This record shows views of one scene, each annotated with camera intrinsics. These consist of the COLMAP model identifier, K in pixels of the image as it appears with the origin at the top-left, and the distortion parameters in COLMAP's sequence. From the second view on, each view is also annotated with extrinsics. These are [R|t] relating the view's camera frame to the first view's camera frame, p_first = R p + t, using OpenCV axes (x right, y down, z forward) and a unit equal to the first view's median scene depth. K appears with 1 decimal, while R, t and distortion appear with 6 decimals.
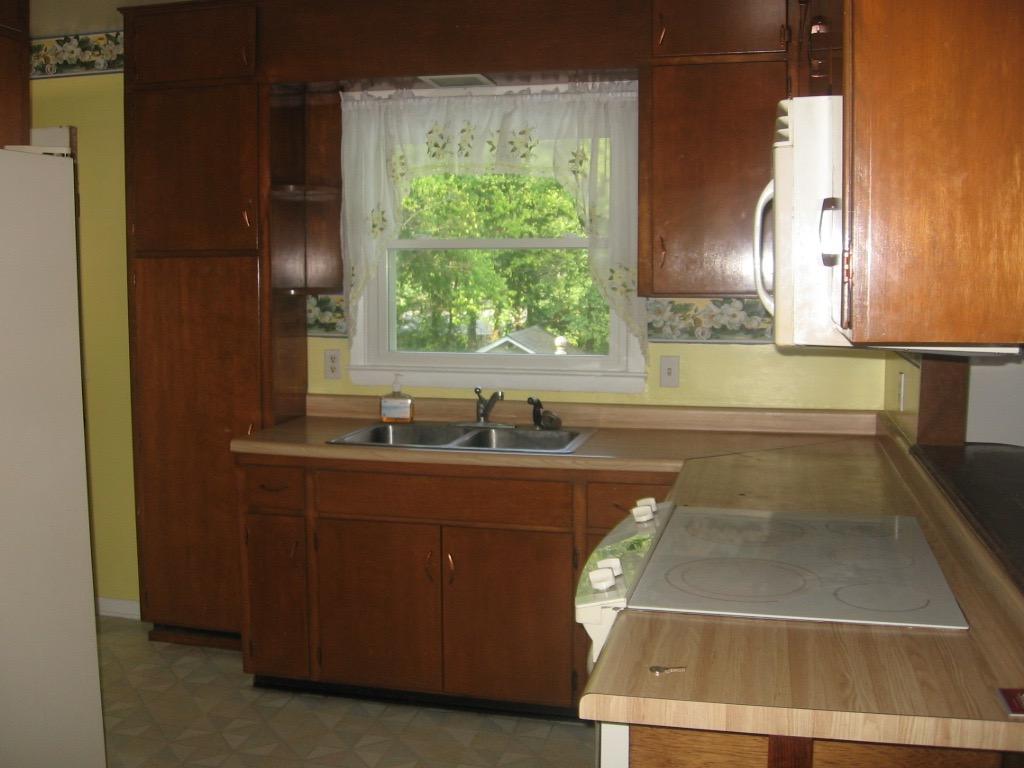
lens RADIAL K [[1076.3, 0, 507.8], [0, 1076.3, 387.0], [0, 0, 1]] dist [-0.142788, 0.100915]
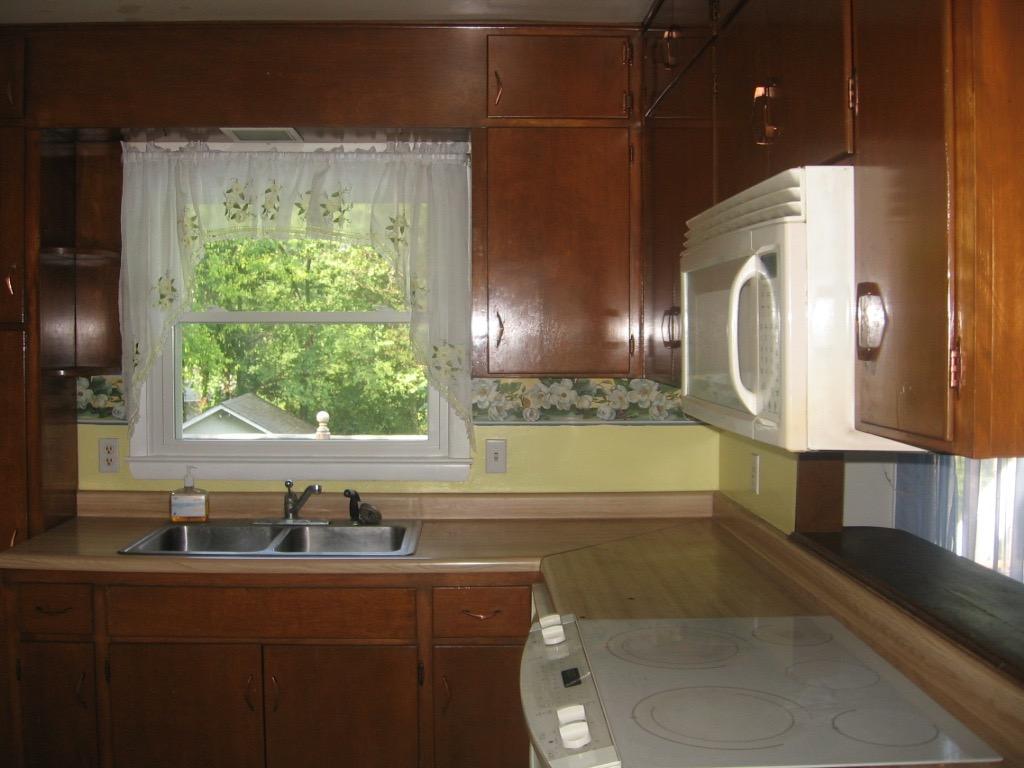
lens RADIAL K [[1076.3, 0, 507.8], [0, 1076.3, 387.0], [0, 0, 1]] dist [-0.142788, 0.100915]
pose [[0.963080, -0.009867, 0.269034, -0.088650], [0.025930, 0.998082, -0.056218, -0.021719], [-0.267963, 0.061118, 0.961489, 0.103960]]
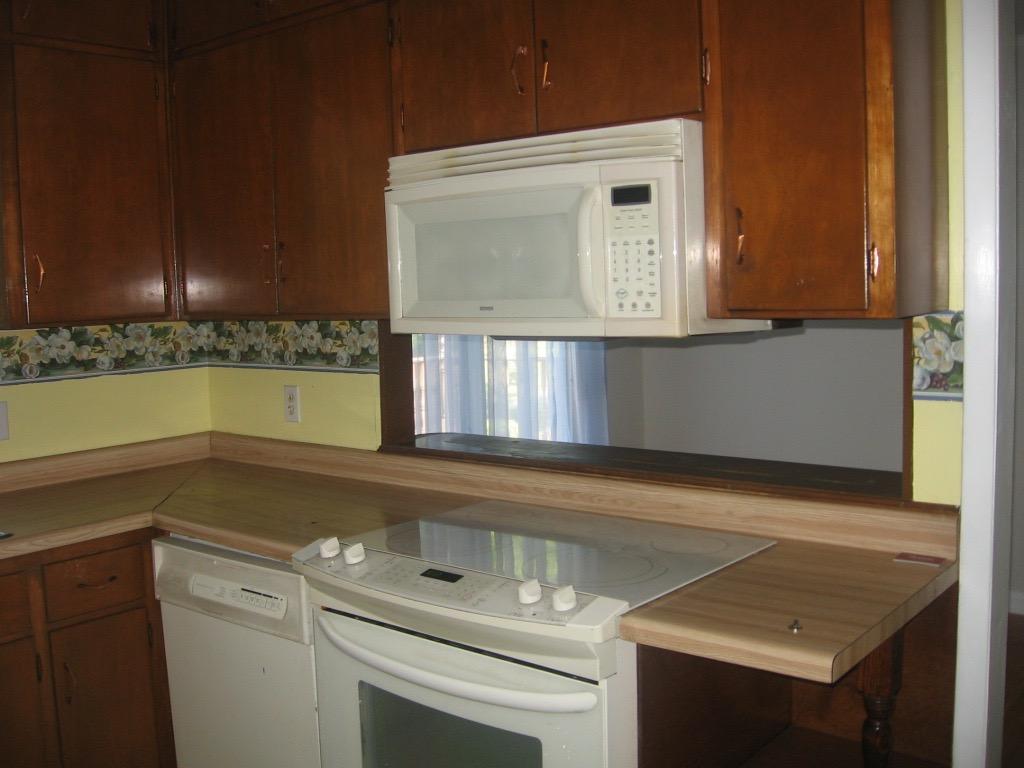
lens RADIAL K [[1076.3, 0, 507.8], [0, 1076.3, 387.0], [0, 0, 1]] dist [-0.142788, 0.100915]
pose [[0.423702, -0.097680, 0.900520, -0.398293], [0.122271, 0.991237, 0.049991, -0.032832], [-0.897511, 0.088926, 0.431932, 0.310743]]
